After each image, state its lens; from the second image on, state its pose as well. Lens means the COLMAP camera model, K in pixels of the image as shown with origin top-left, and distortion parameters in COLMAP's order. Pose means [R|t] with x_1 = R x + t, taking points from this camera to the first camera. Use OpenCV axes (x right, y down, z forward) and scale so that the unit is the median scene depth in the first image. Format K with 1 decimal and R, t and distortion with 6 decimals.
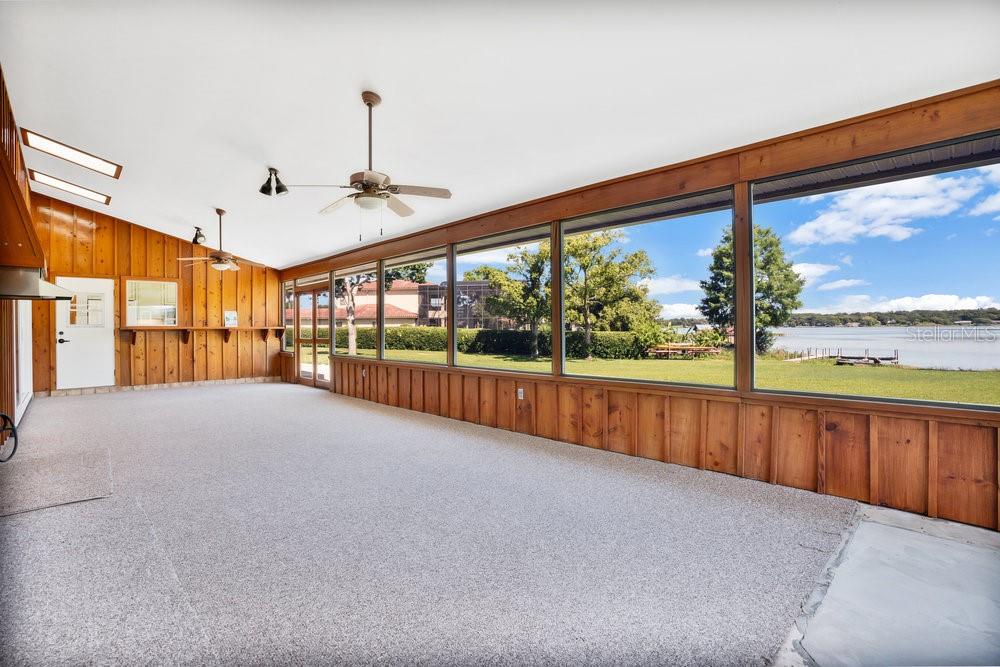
lens RADIAL K [[479.7, 0, 503.2], [0, 479.7, 325.7], [0, 0, 1]] dist [-0.031279, 0.002160]
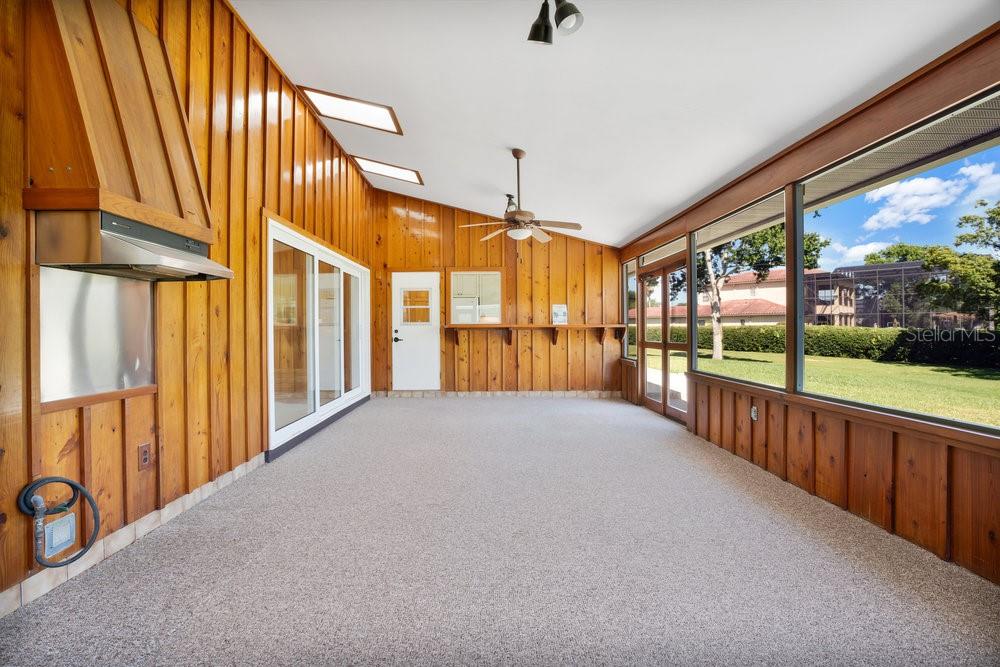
lens RADIAL K [[479.7, 0, 478.5], [0, 479.7, 327.3], [0, 0, 1]] dist [-0.031279, 0.002160]
pose [[0.719127, 0.001757, -0.694877, -0.108844], [0.002143, 0.999986, 0.004746, 0.002341], [0.694876, -0.004903, 0.719113, 0.310030]]
